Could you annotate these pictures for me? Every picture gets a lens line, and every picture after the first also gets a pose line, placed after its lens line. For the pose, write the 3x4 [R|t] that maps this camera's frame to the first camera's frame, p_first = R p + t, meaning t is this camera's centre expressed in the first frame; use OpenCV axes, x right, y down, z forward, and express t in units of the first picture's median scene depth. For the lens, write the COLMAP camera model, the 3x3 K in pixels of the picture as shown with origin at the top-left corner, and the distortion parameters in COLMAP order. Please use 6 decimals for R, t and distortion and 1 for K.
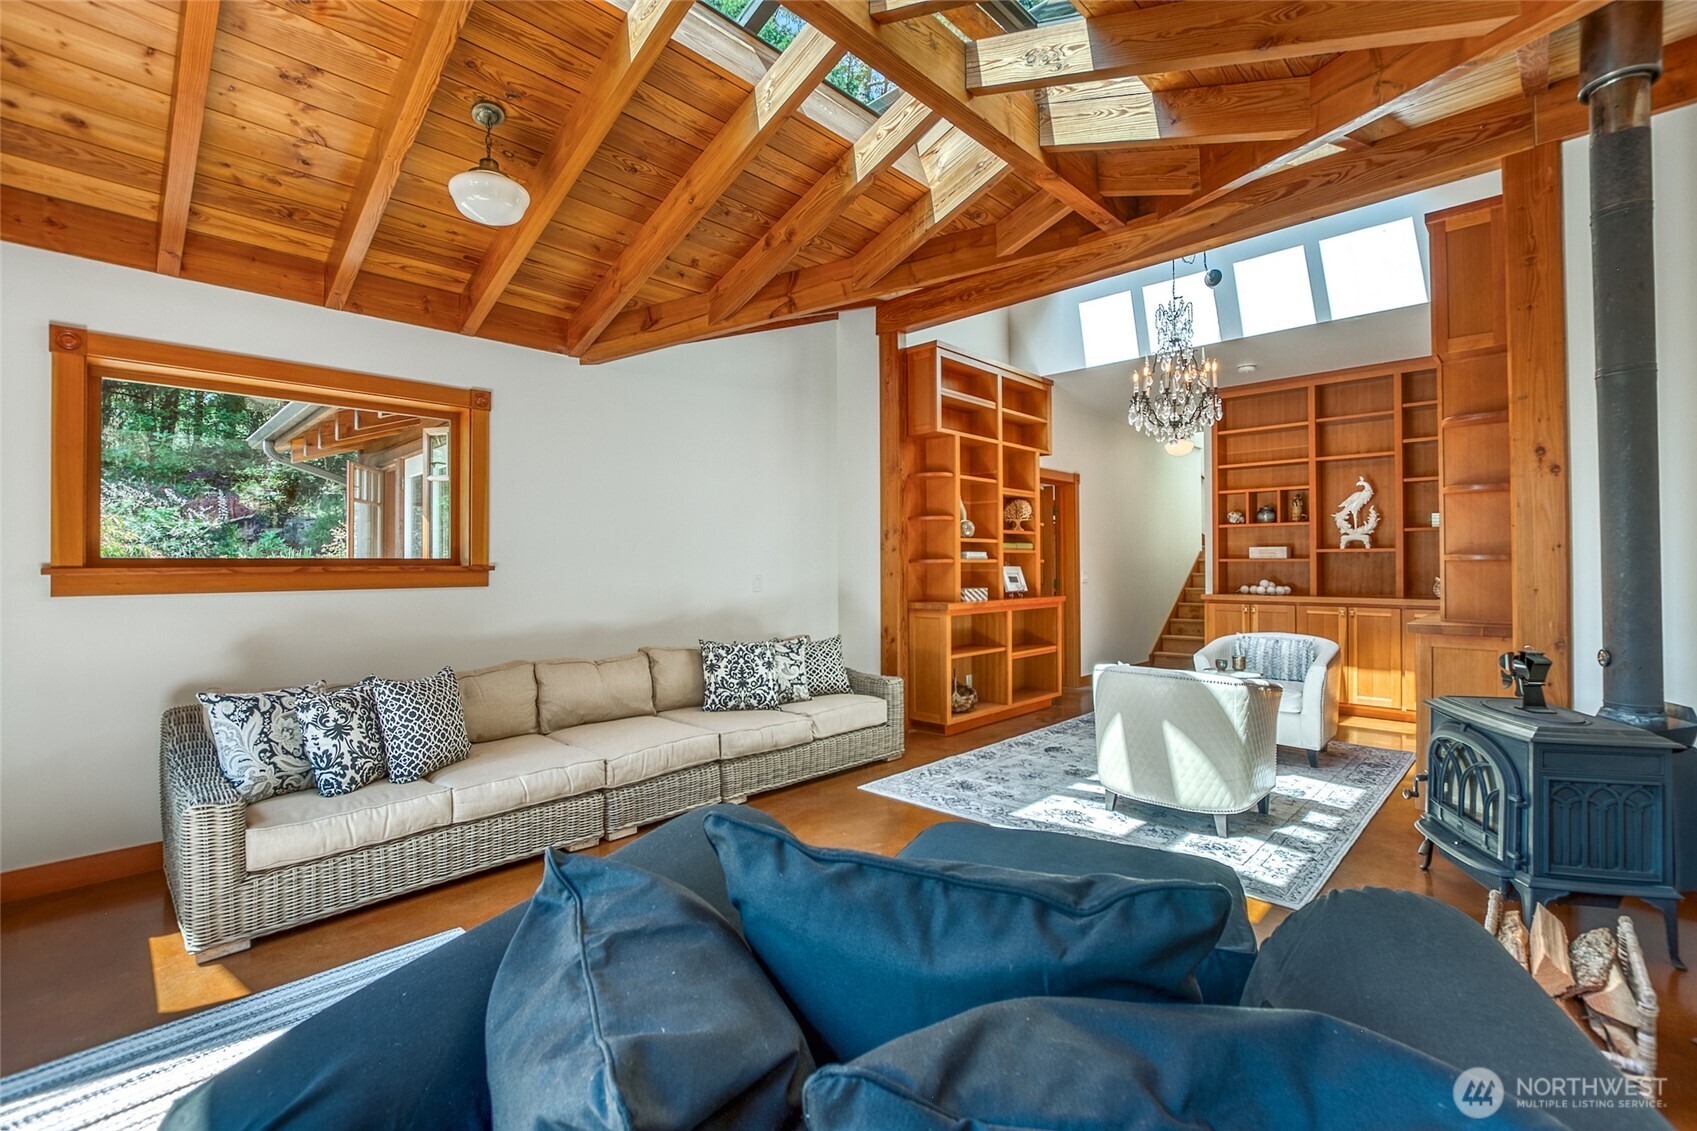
lens RADIAL K [[761.0, 0, 870.6], [0, 761.0, 560.7], [0, 0, 1]] dist [-0.013564, -0.000240]
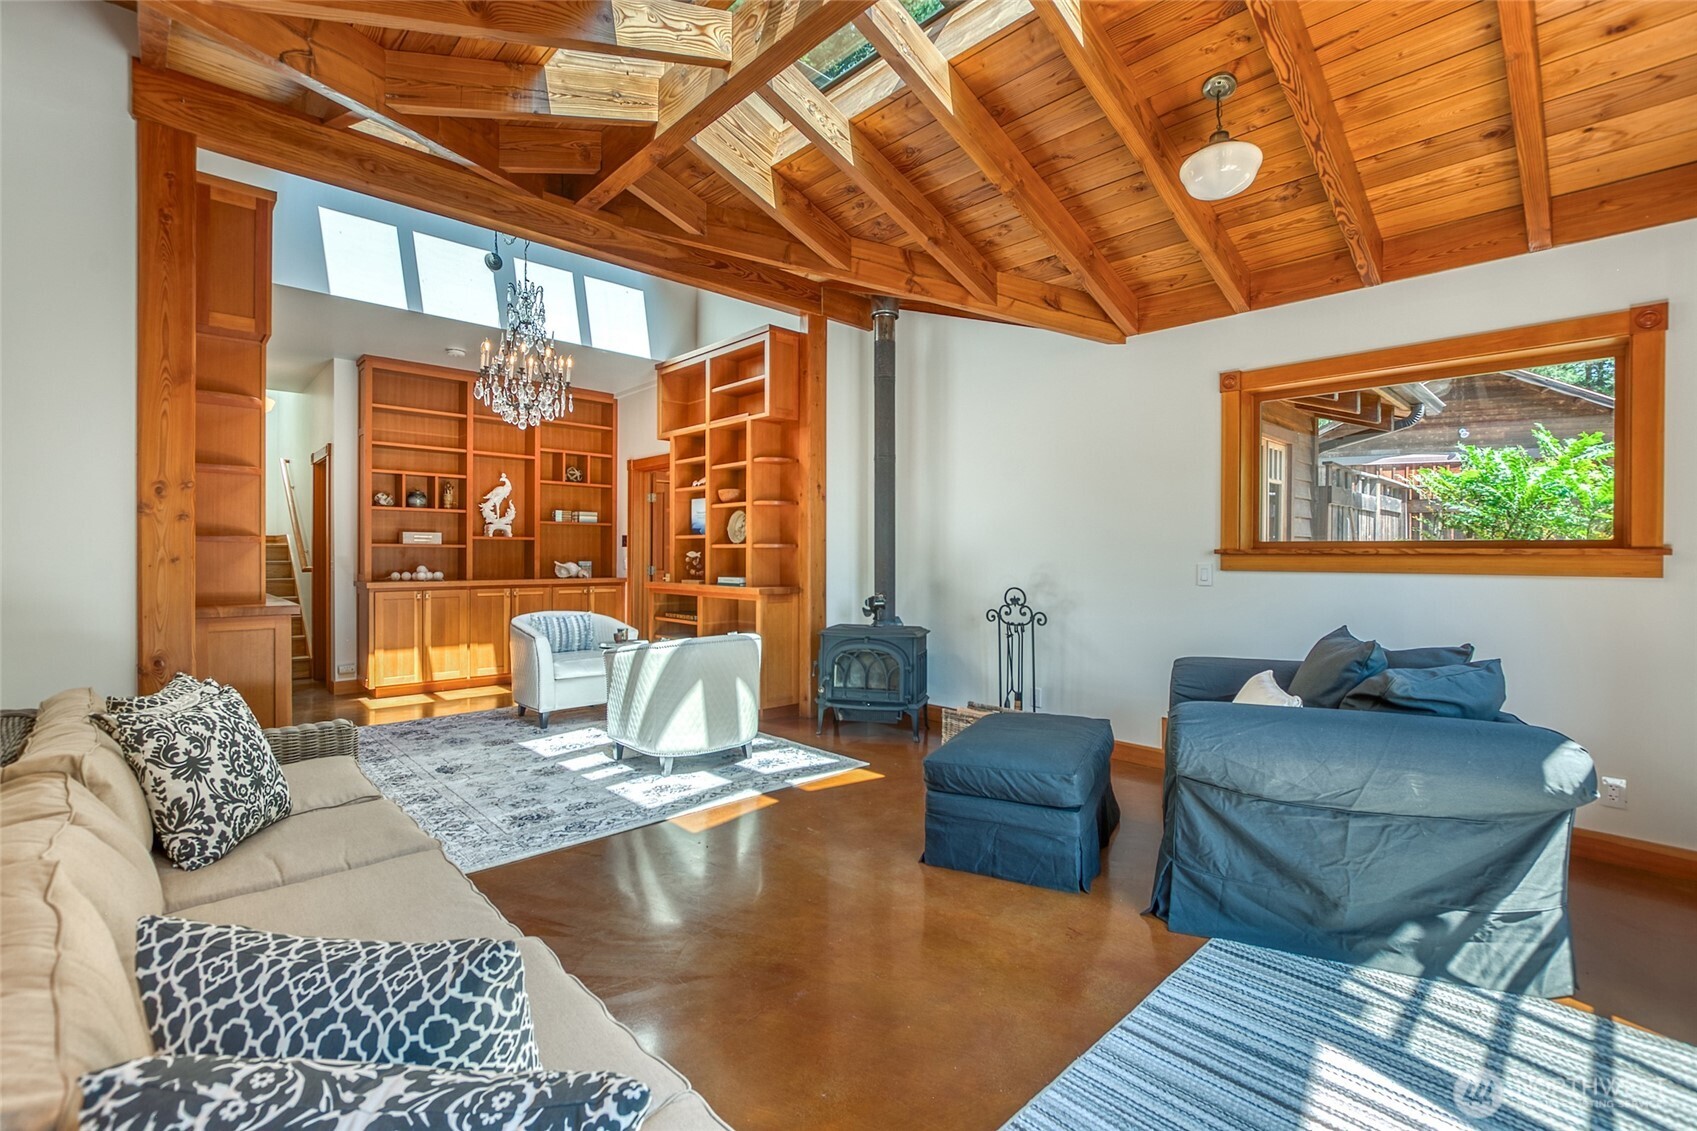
lens RADIAL K [[755.1, 0, 846.1], [0, 755.1, 558.7], [0, 0, 1]] dist [-0.004356, -0.000799]
pose [[0.045794, -0.001785, 0.998949, -0.622272], [-0.009986, 0.999948, 0.002245, 0.012572], [-0.998901, -0.010078, 0.045774, 0.586267]]
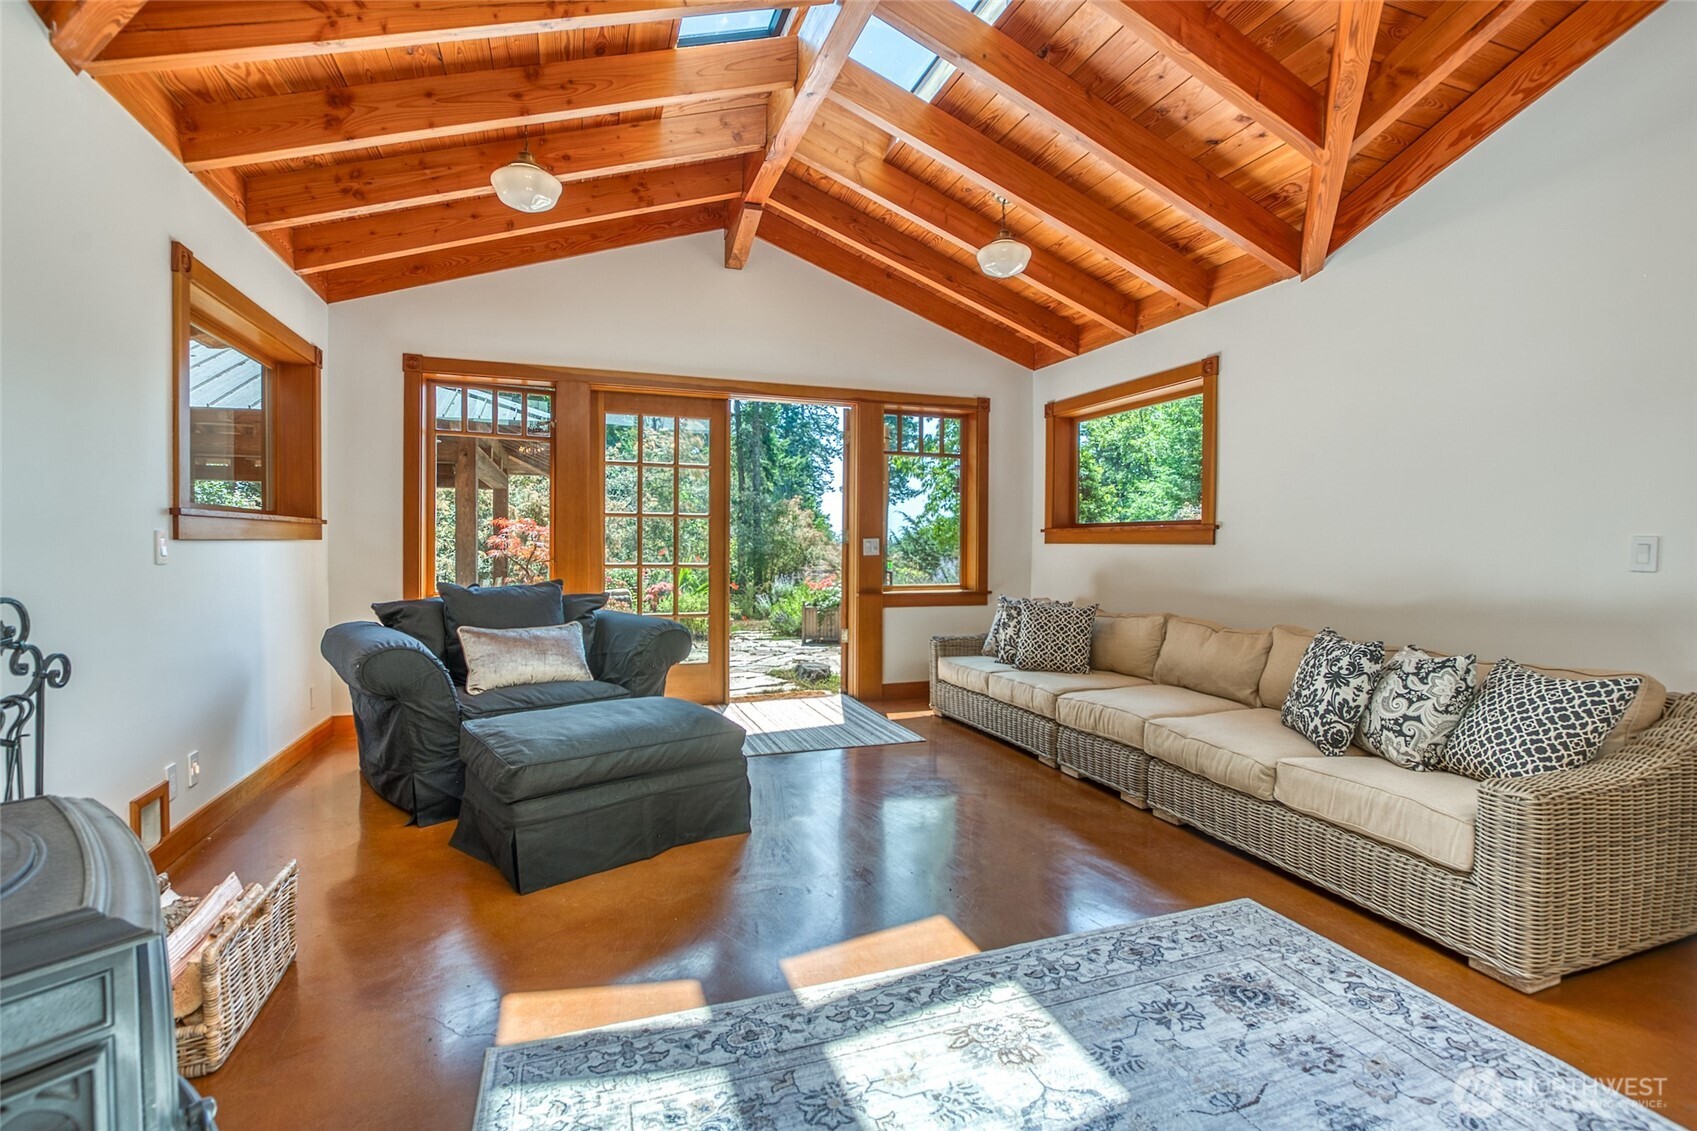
lens RADIAL K [[755.1, 0, 846.1], [0, 755.1, 558.7], [0, 0, 1]] dist [-0.004356, -0.000799]
pose [[-0.453806, 0.022066, -0.890827, 0.583391], [0.000807, 0.999703, 0.024352, 0.025267], [0.891100, 0.010332, -0.453689, 0.921432]]
